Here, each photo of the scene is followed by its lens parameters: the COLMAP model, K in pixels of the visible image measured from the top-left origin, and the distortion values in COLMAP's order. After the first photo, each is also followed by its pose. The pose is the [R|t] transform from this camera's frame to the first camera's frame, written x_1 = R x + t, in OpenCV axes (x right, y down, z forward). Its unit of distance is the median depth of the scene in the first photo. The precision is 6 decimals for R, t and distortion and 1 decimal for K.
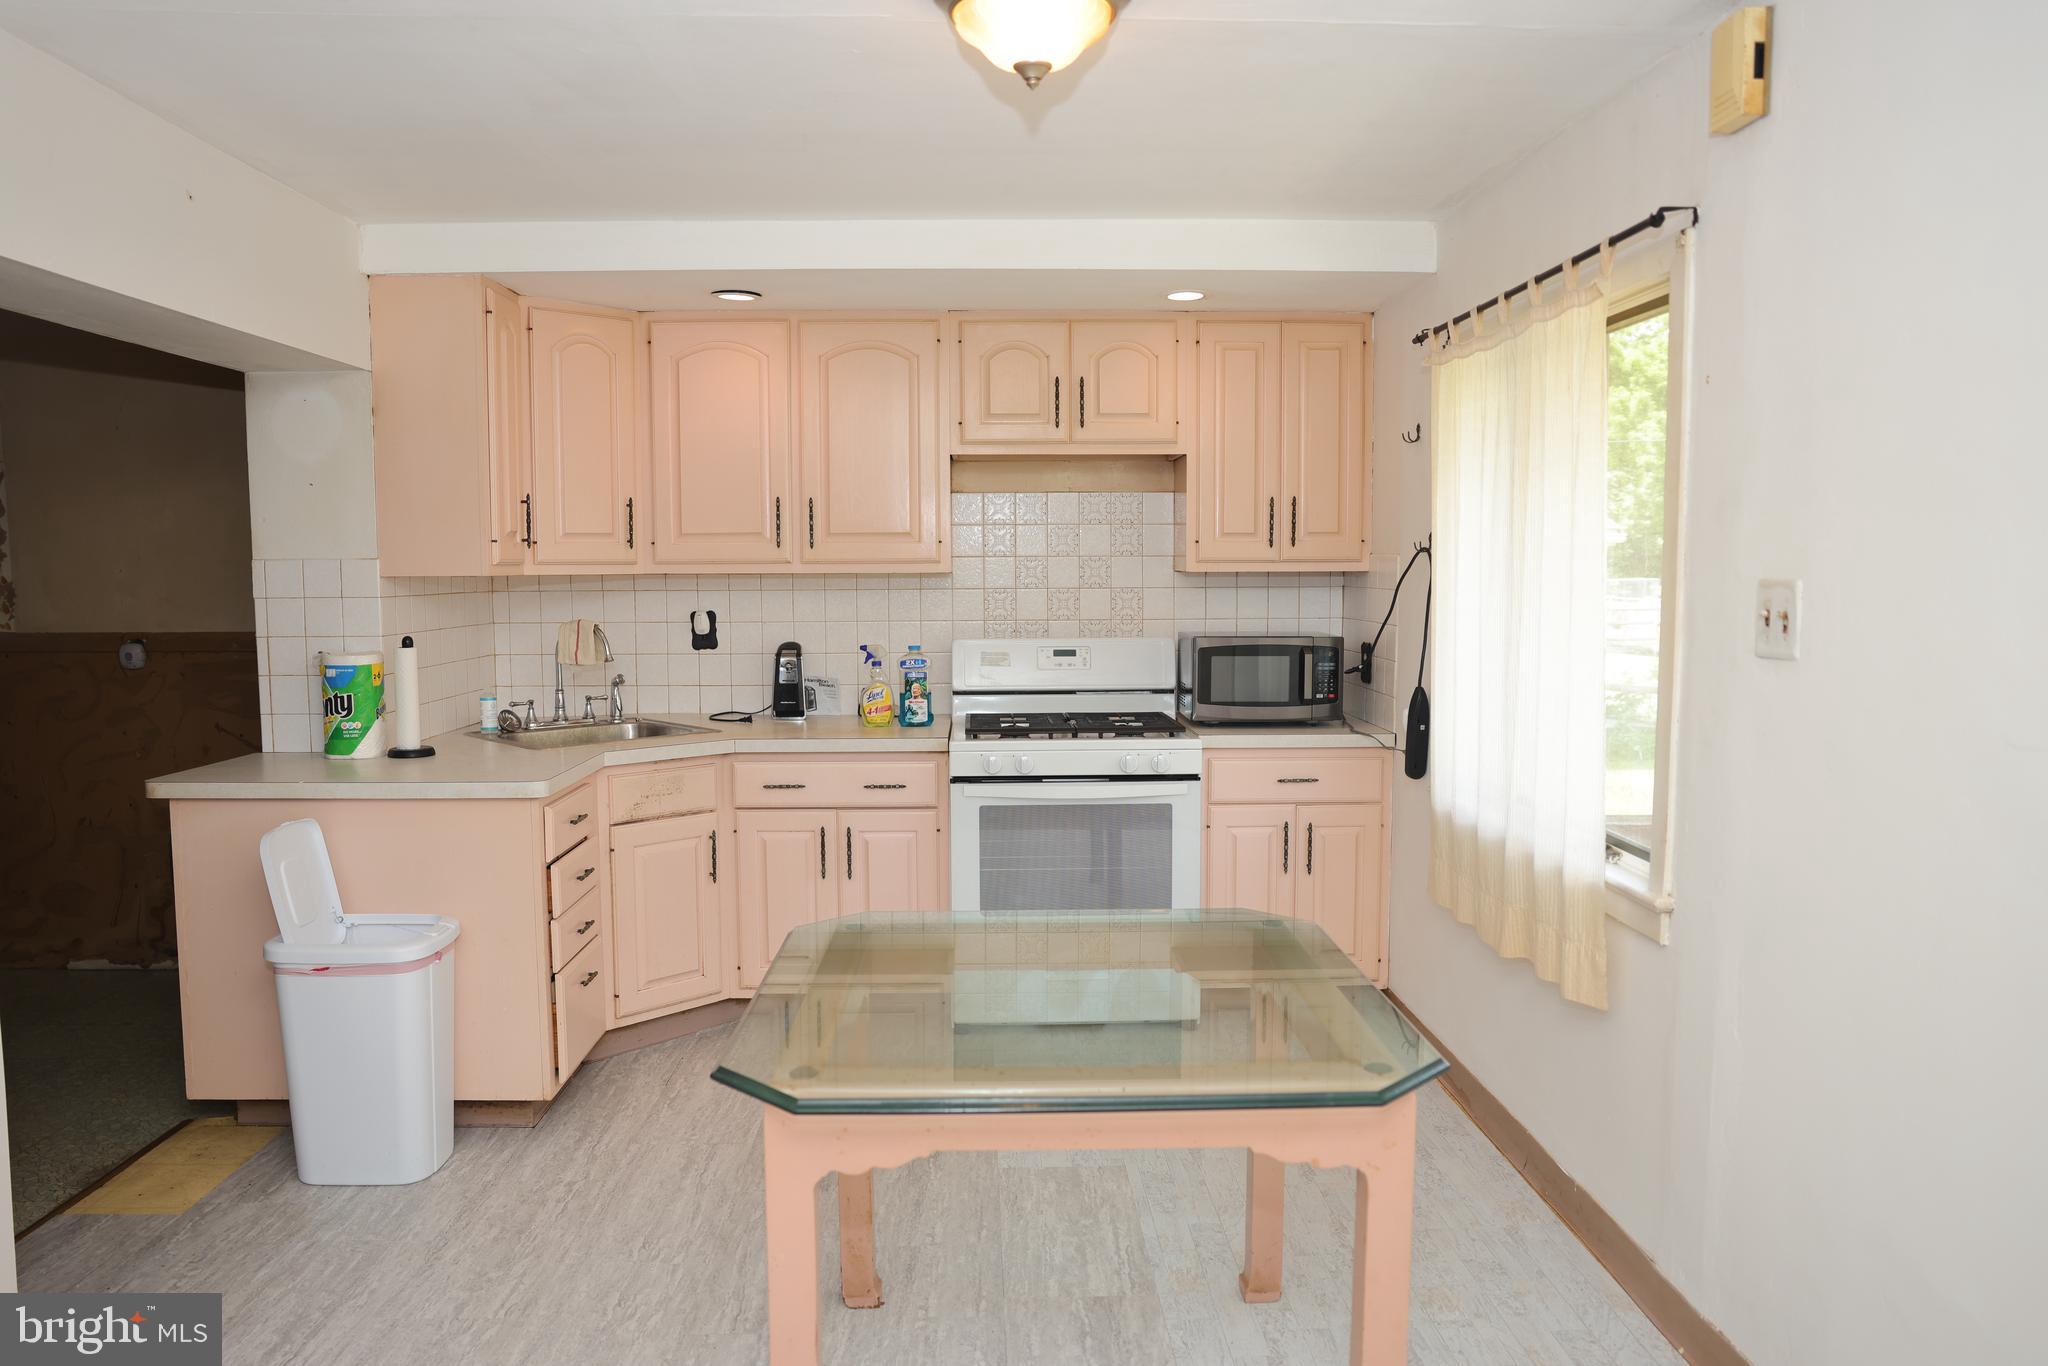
lens RADIAL K [[1414.1, 0, 1008.0], [0, 1414.1, 685.1], [0, 0, 1]] dist [-0.093871, 0.069641]
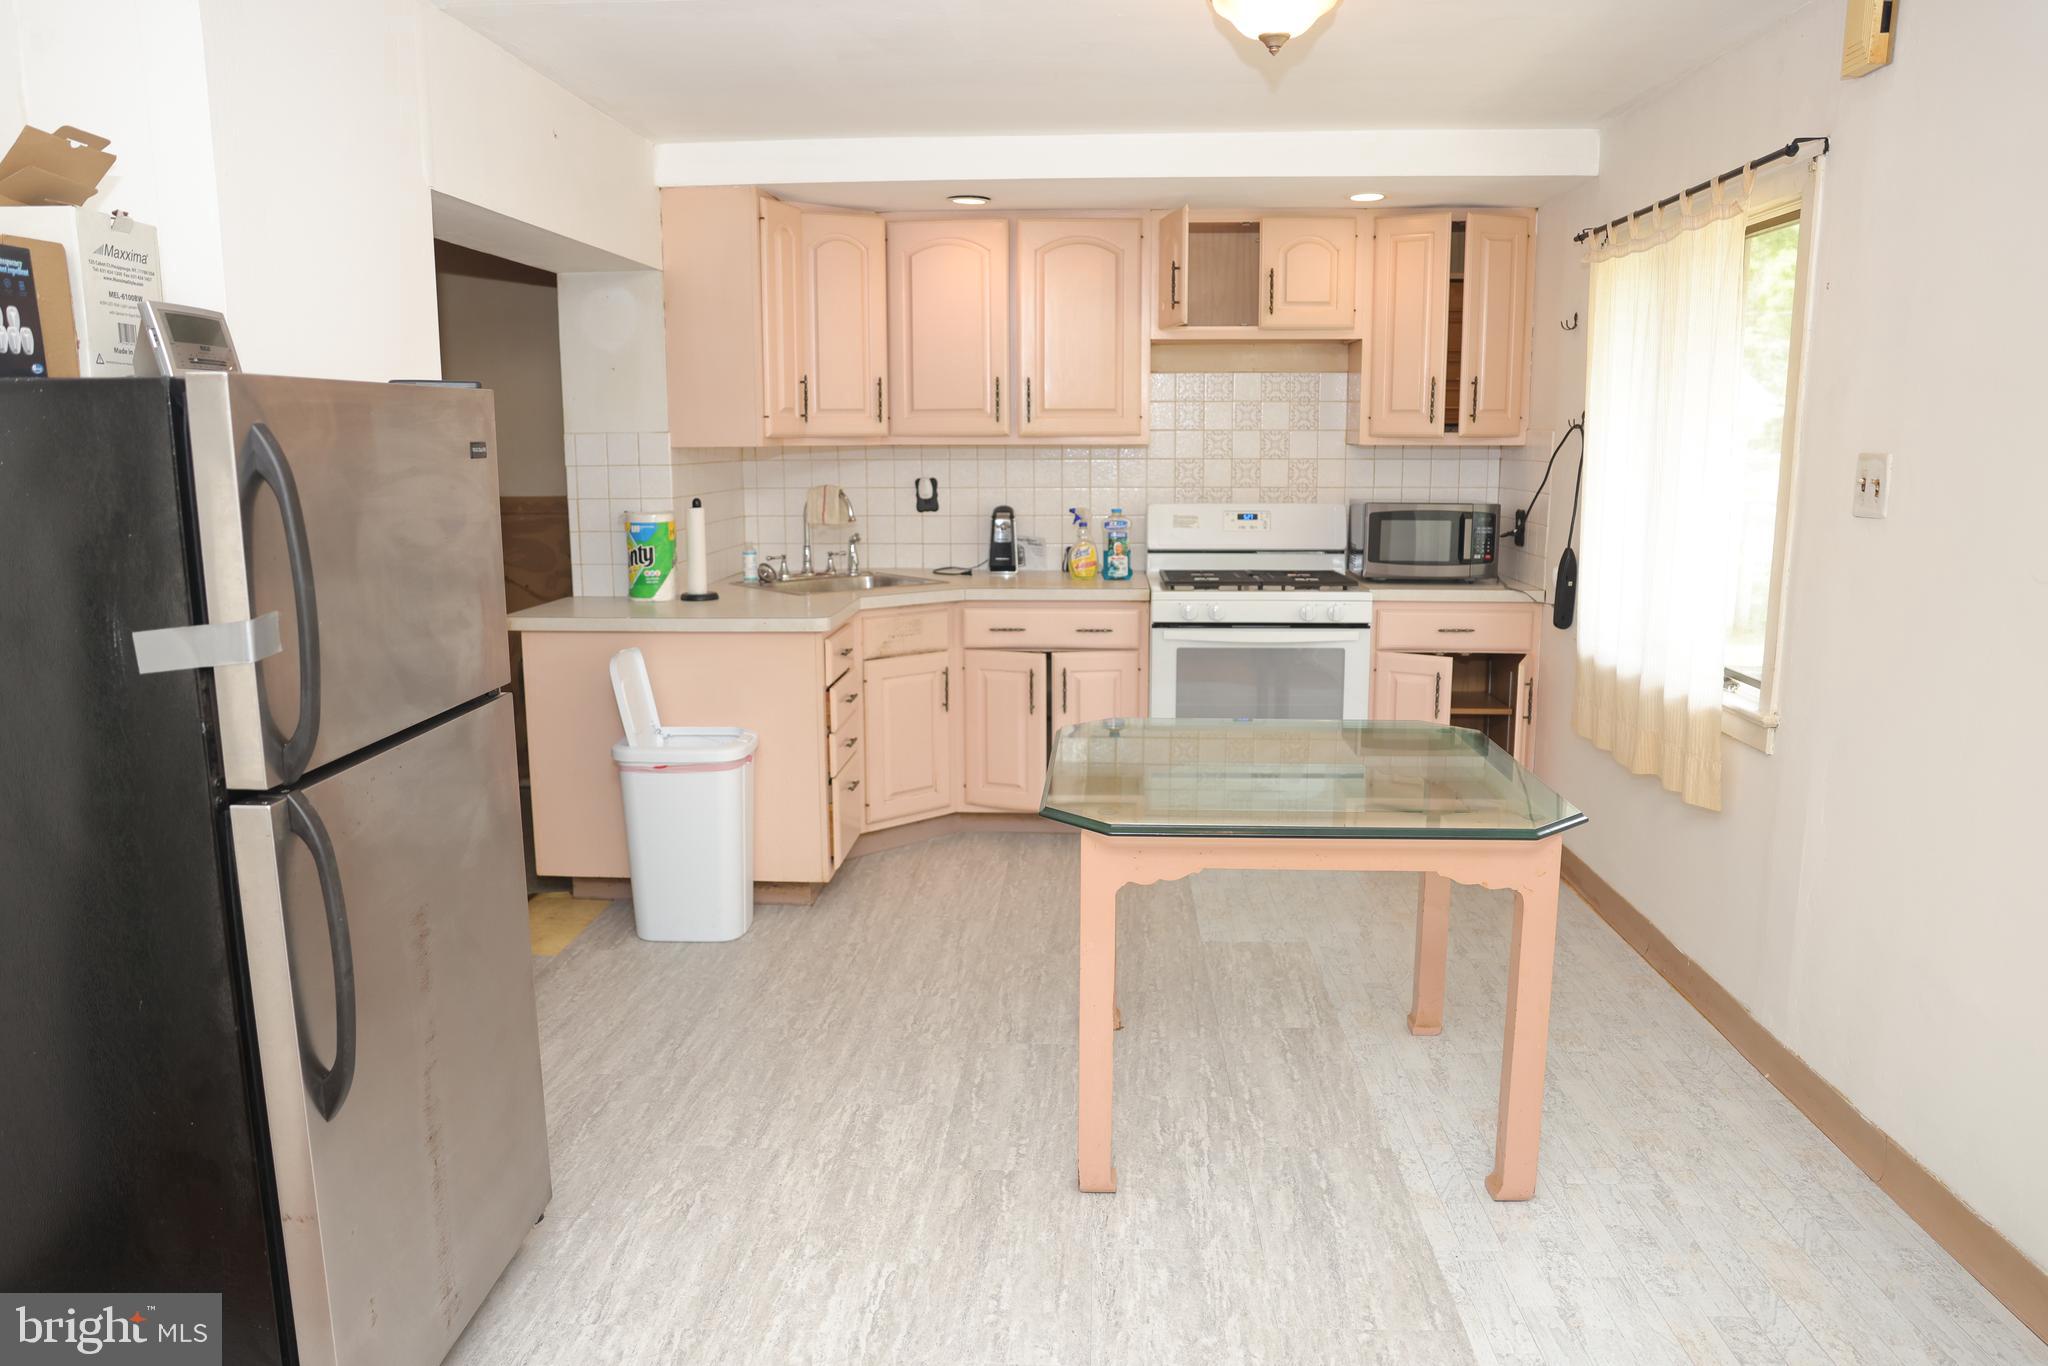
lens RADIAL K [[1414.1, 0, 1016.1], [0, 1414.1, 681.3], [0, 0, 1]] dist [-0.093871, 0.069641]
pose [[0.996283, 0.014274, -0.084950, -0.059873], [-0.006843, 0.996173, 0.087138, 0.014527], [0.085869, -0.086233, 0.992568, -0.182500]]
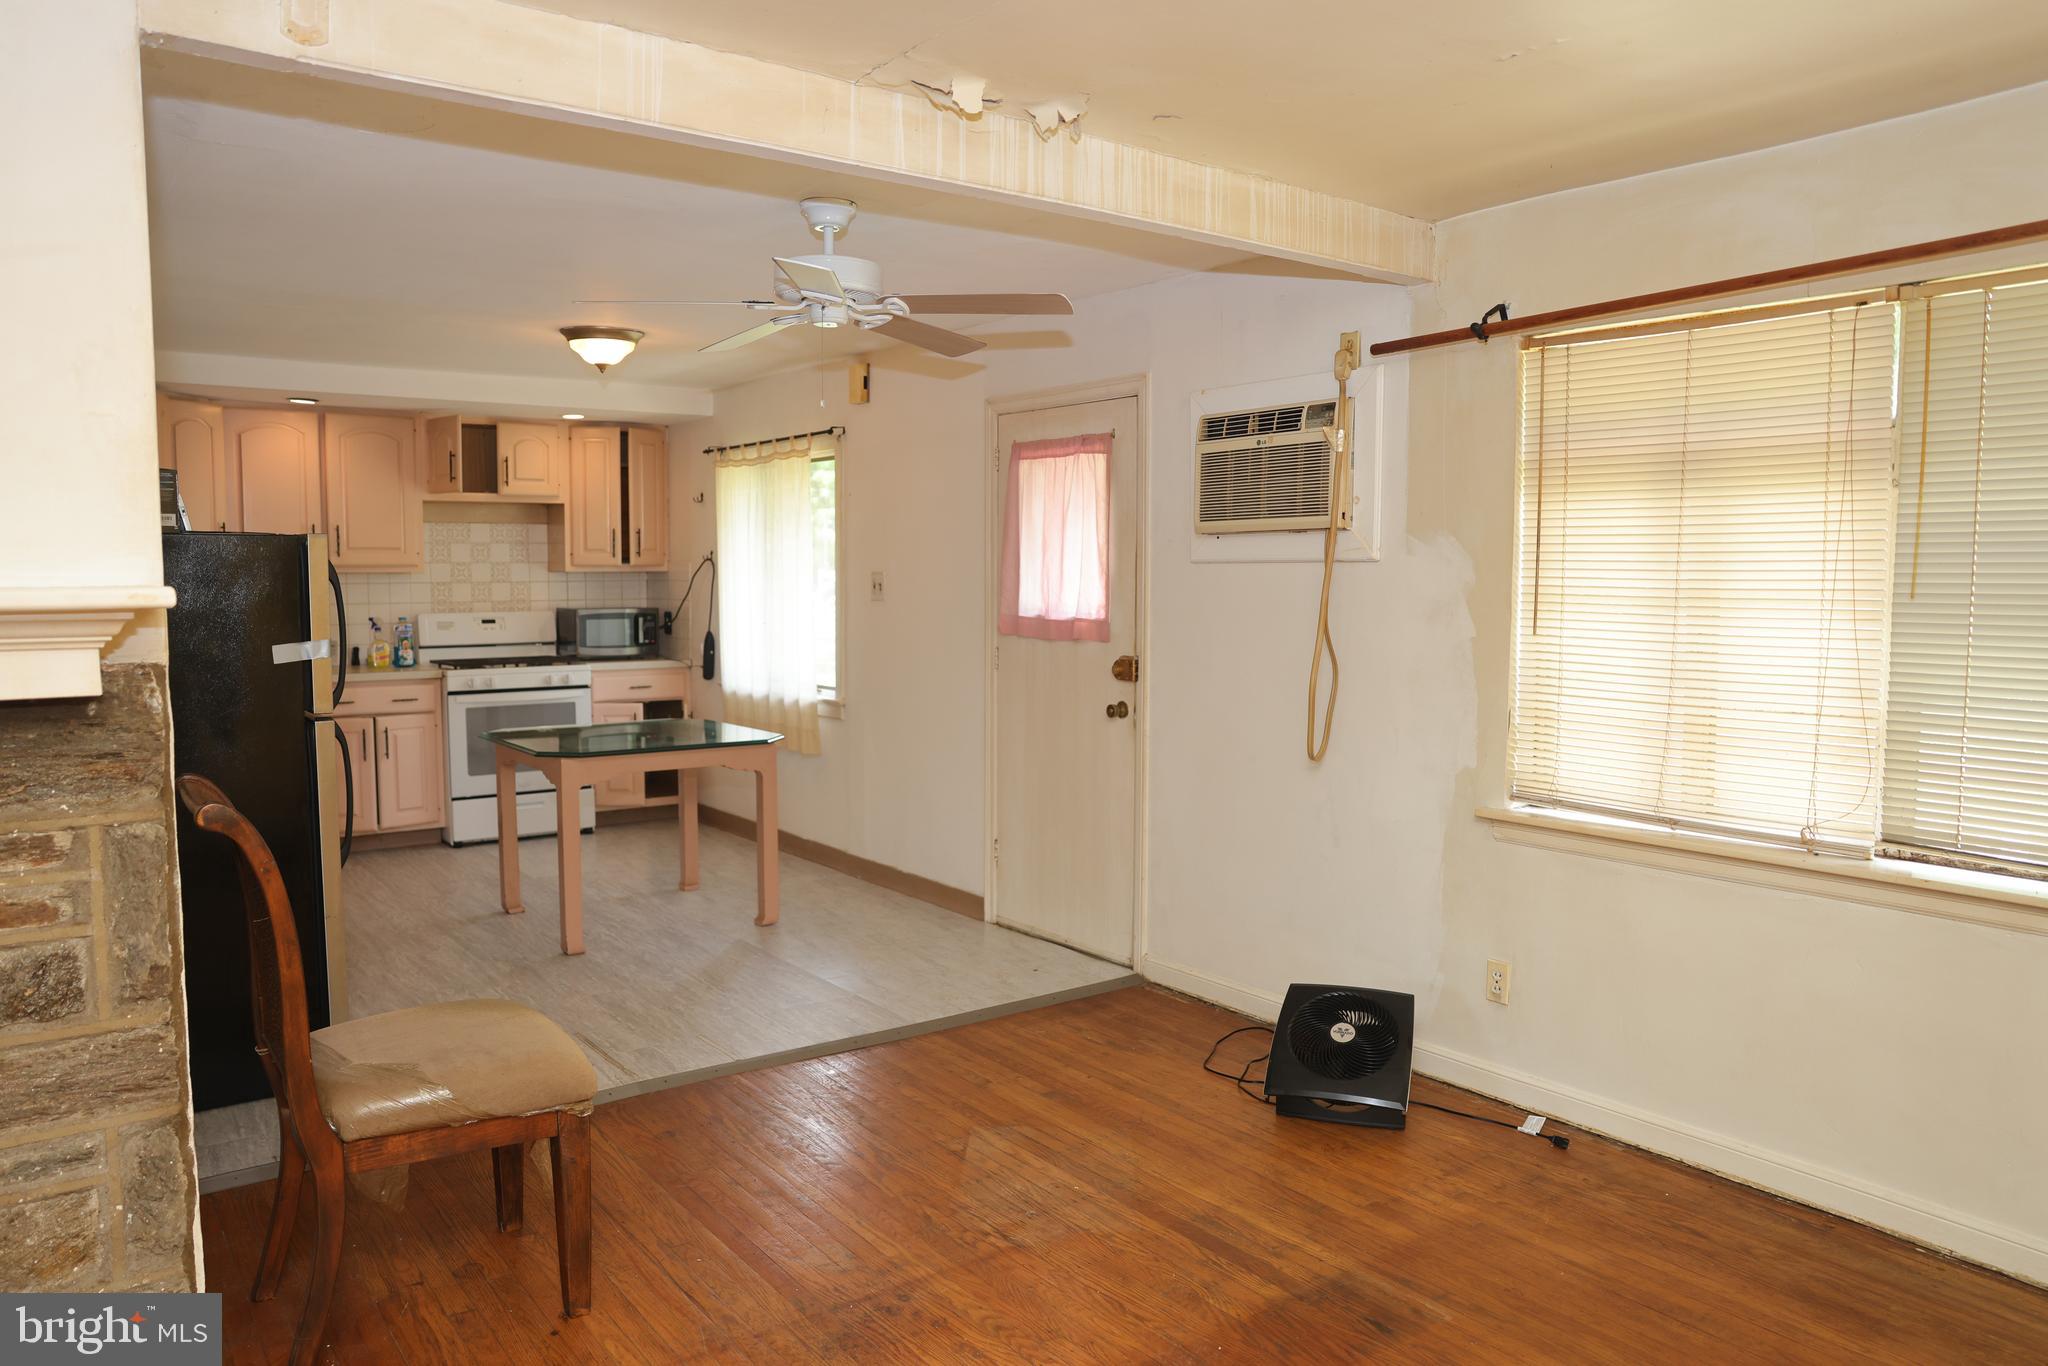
lens RADIAL K [[1414.1, 0, 1020.6], [0, 1414.1, 679.7], [0, 0, 1]] dist [-0.093871, 0.069641]
pose [[0.819201, -0.040498, 0.572074, -0.495999], [0.044691, 0.998978, 0.006723, 0.079213], [-0.571762, 0.020059, 0.820174, -0.877849]]
